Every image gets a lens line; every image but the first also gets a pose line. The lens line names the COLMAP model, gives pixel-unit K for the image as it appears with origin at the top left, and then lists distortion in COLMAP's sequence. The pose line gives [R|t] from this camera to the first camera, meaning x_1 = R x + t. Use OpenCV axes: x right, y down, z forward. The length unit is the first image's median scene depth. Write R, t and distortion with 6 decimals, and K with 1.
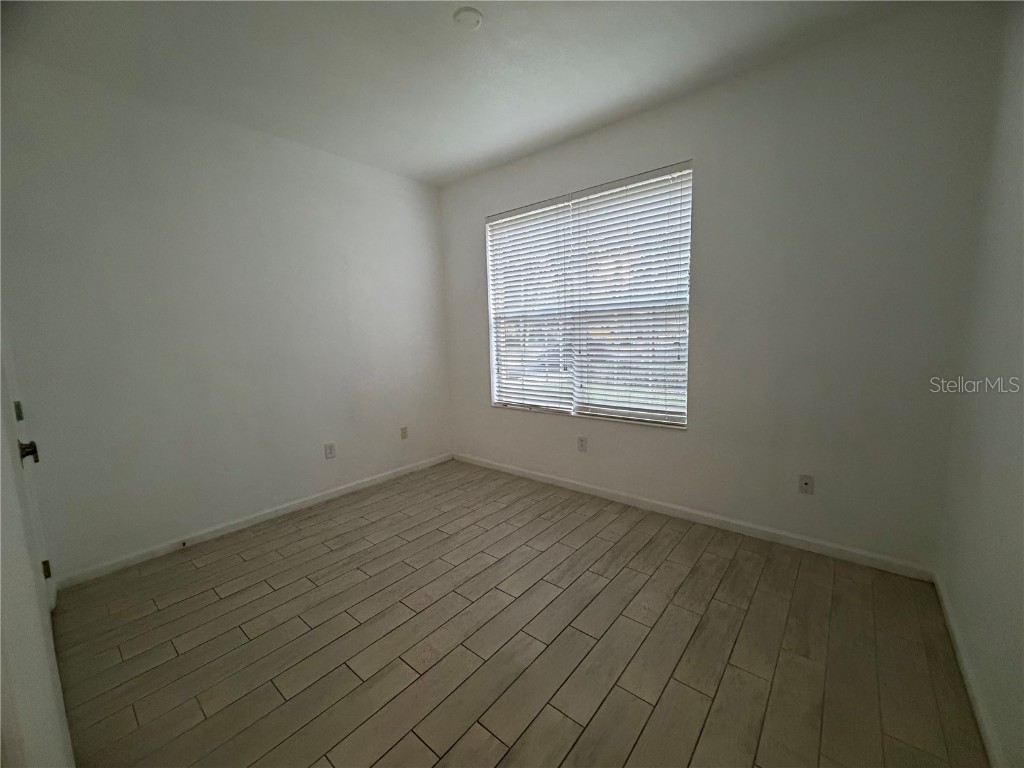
lens RADIAL K [[406.2, 0, 507.7], [0, 406.2, 383.6], [0, 0, 1]] dist [0.003093, 0.000306]
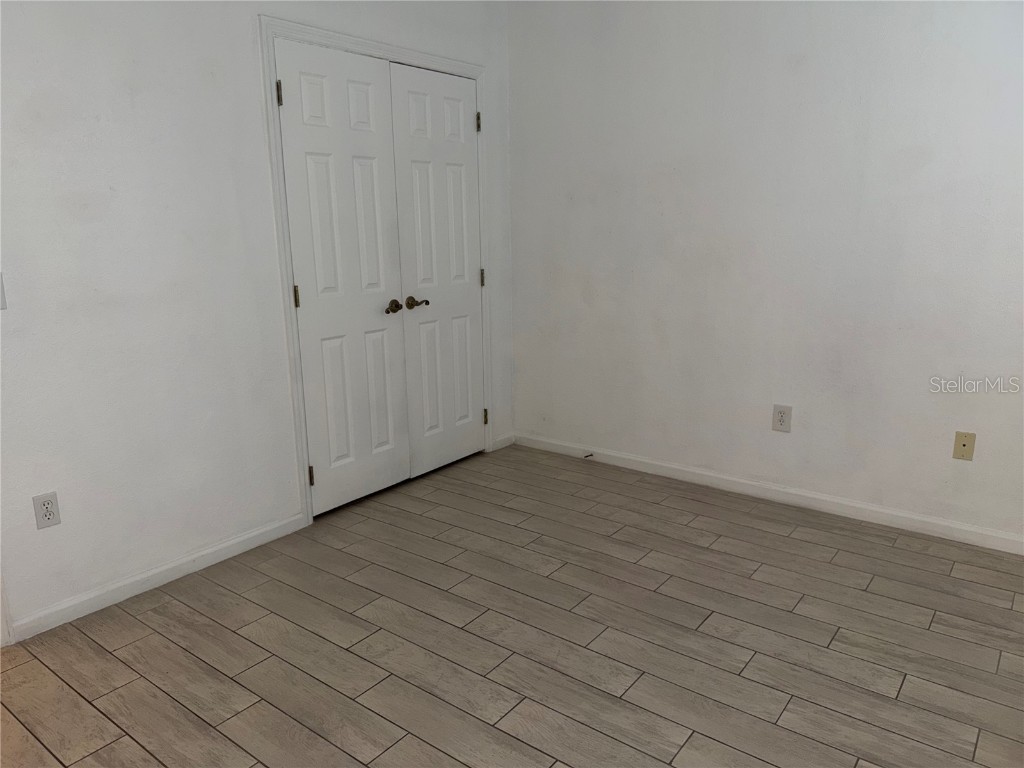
lens RADIAL K [[729.2, 0, 509.9], [0, 729.2, 385.5], [0, 0, 1]] dist [0.020677, -0.005057]
pose [[0.041716, 0.244795, -0.968677, 0.621034], [-0.111145, 0.964640, 0.238988, -0.092407], [0.992928, 0.097694, 0.067449, 0.682938]]
